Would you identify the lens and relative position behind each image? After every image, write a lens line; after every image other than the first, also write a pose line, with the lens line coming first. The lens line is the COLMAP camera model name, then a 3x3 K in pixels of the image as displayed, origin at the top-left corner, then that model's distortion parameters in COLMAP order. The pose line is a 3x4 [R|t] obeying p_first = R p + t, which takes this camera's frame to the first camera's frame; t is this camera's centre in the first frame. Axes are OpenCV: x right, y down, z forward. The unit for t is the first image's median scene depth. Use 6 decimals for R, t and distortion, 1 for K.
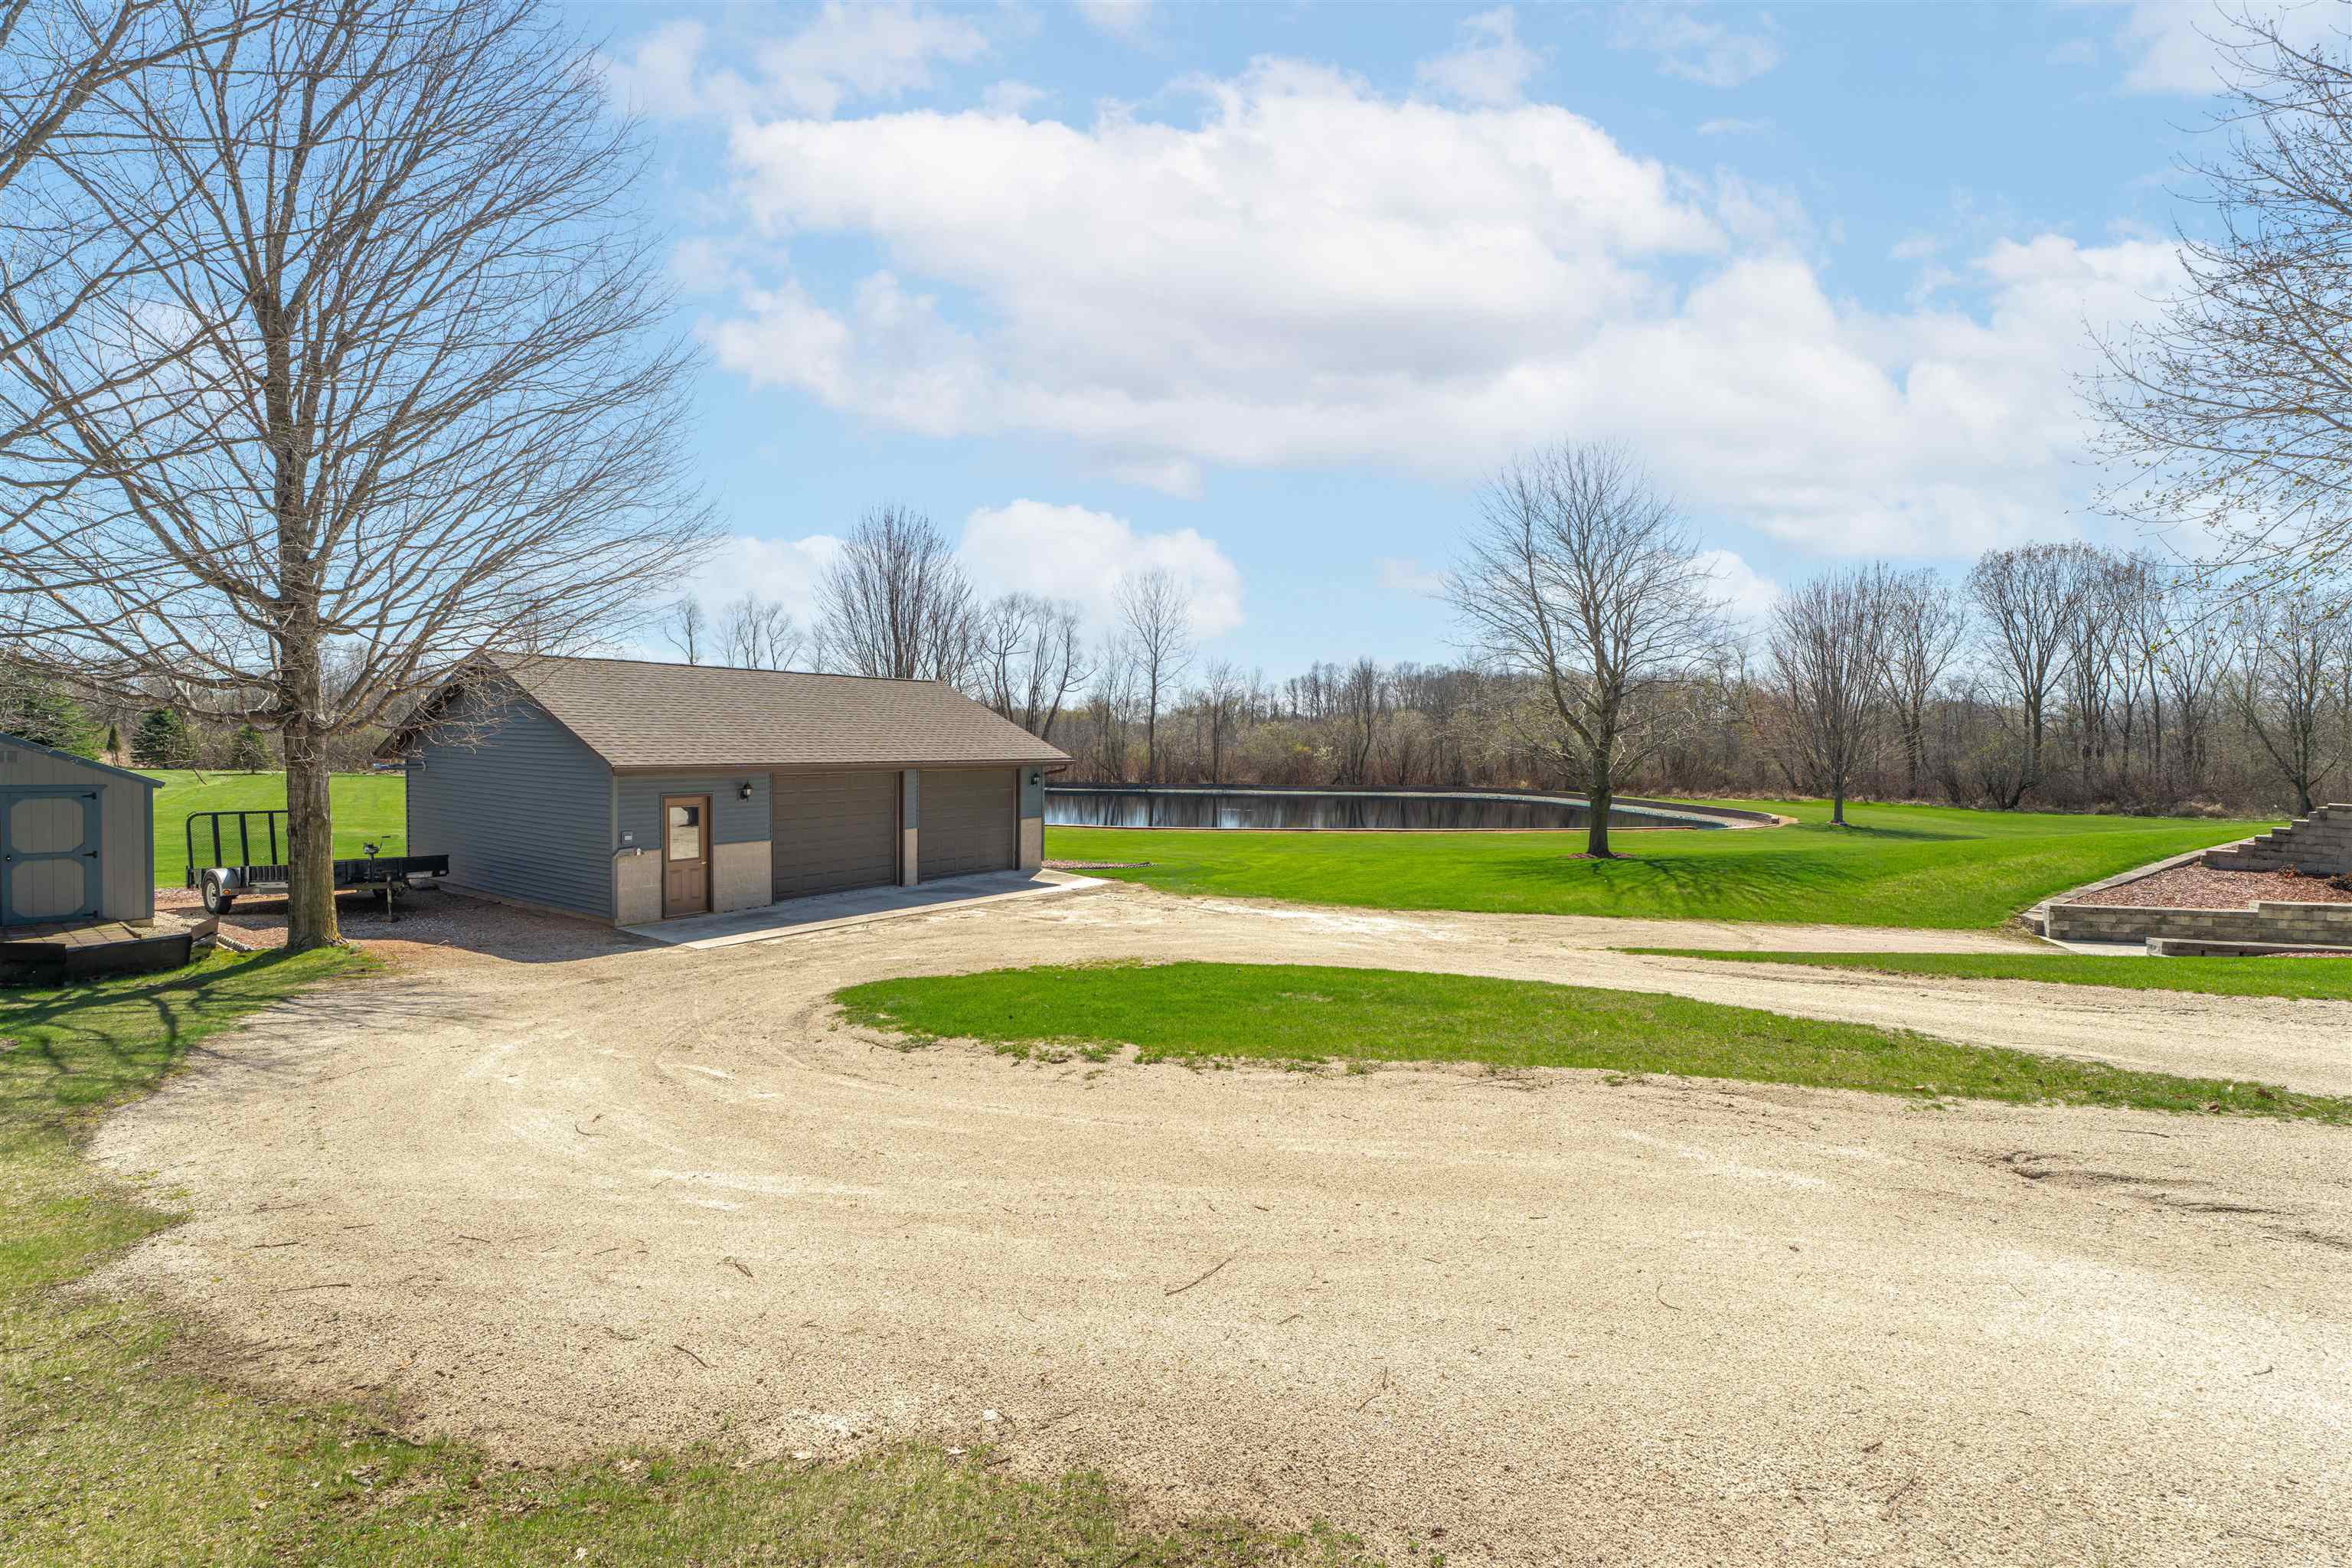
lens RADIAL K [[1057.3, 0, 1167.8], [0, 1057.3, 779.3], [0, 0, 1]] dist [0.002239, 0.001127]
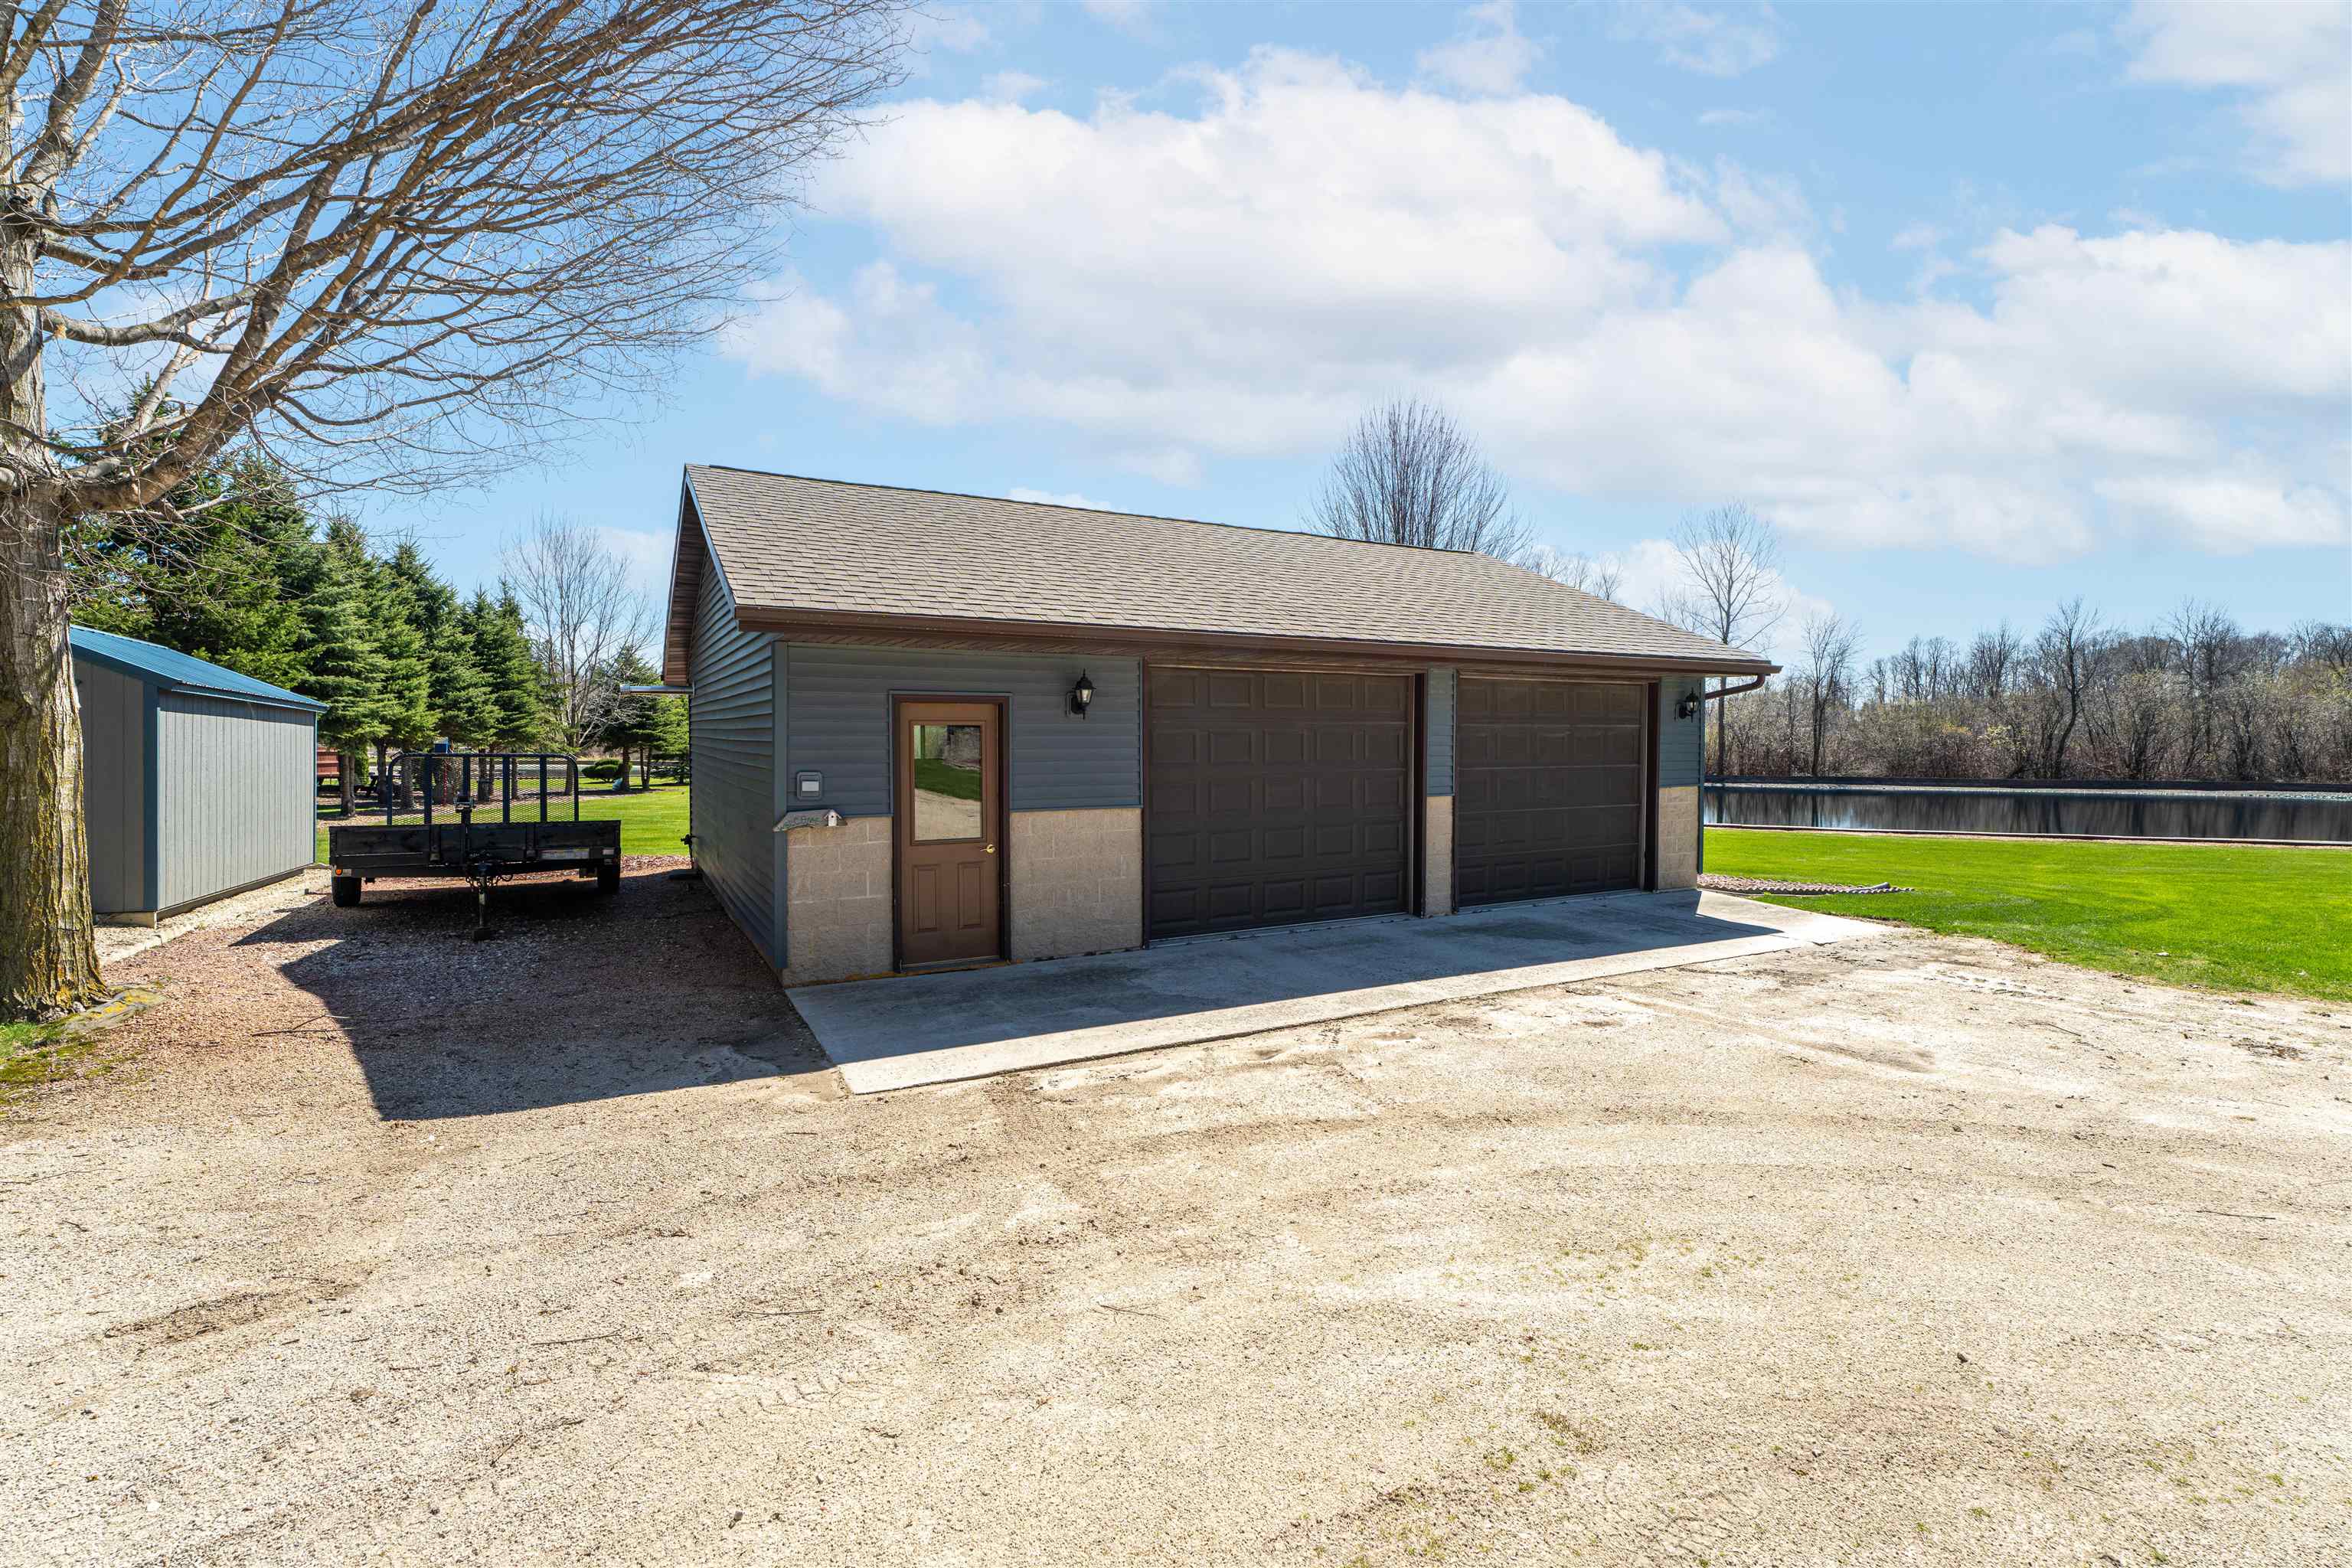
lens RADIAL K [[1057.3, 0, 1187.0], [0, 1057.3, 791.5], [0, 0, 1]] dist [0.002239, 0.001127]
pose [[0.901083, 0.008141, -0.433571, -0.063459], [-0.004792, 0.999950, 0.008817, 0.018947], [0.433621, -0.005867, 0.901076, 0.239184]]
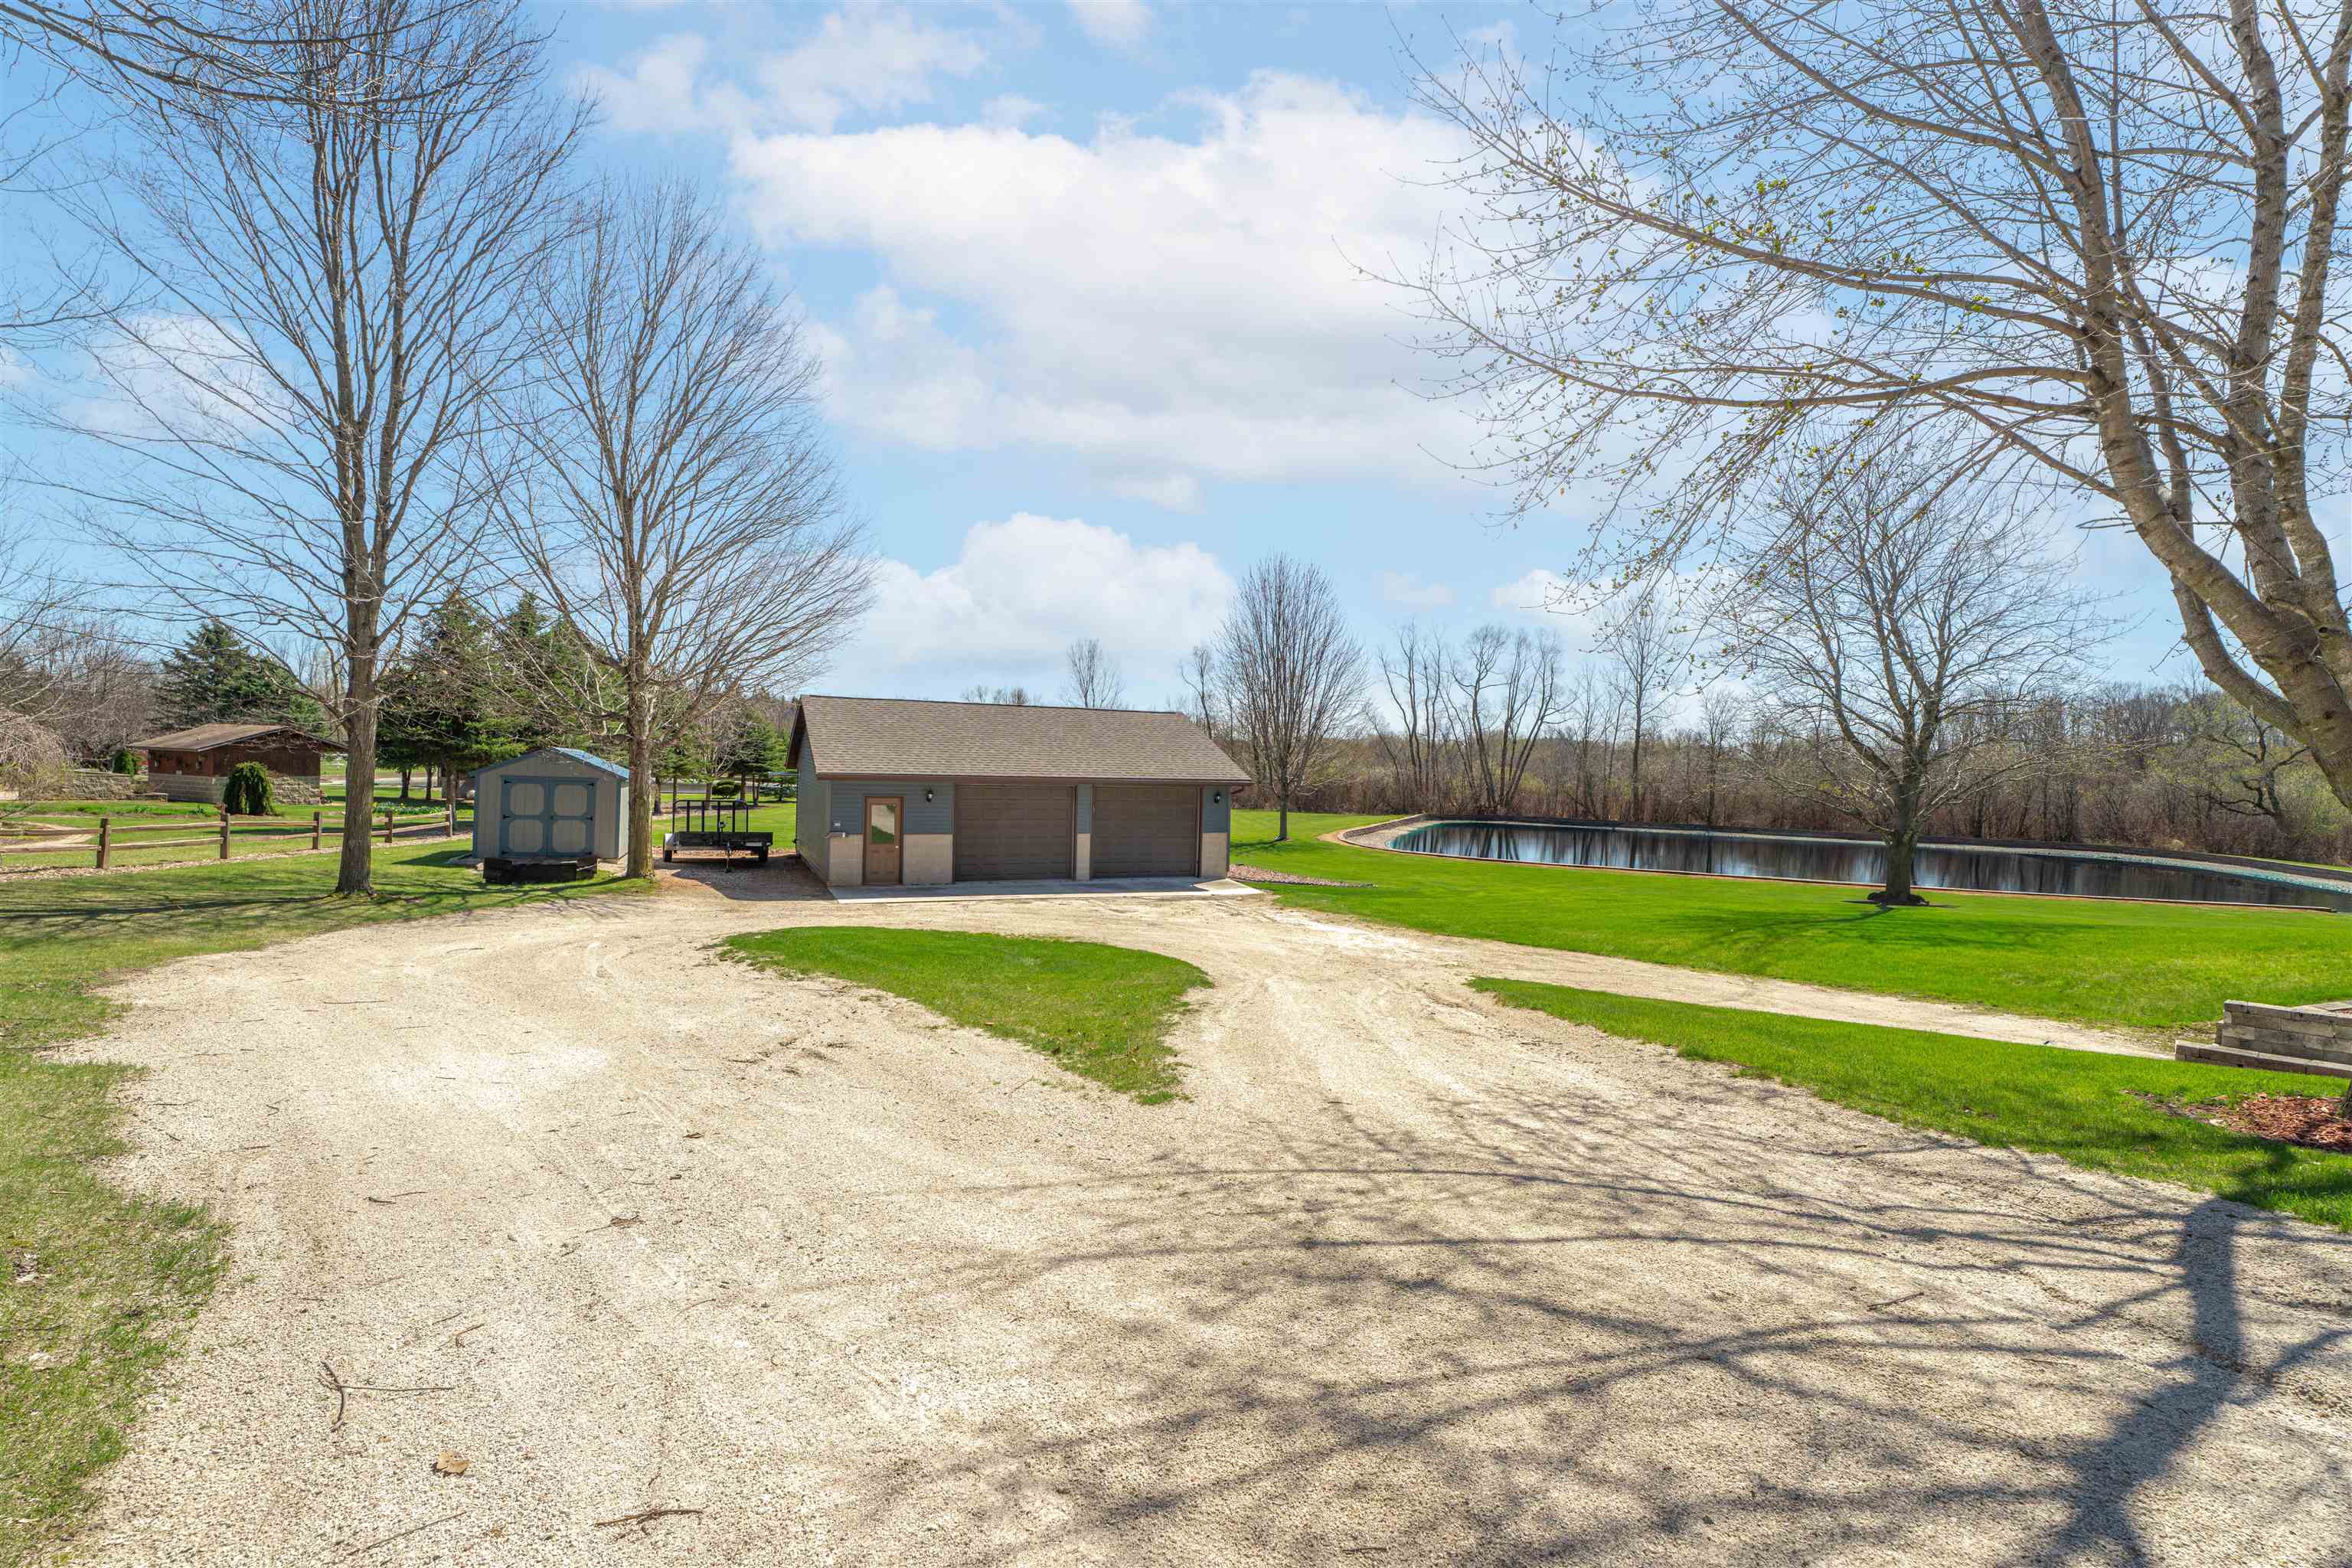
lens RADIAL K [[1057.3, 0, 1176.9], [0, 1057.3, 783.1], [0, 0, 1]] dist [0.002239, 0.001127]
pose [[0.862629, 0.021682, -0.505373, 0.202741], [-0.036418, 0.999150, -0.019295, 0.004167], [0.504525, 0.035049, 0.862685, 0.010694]]
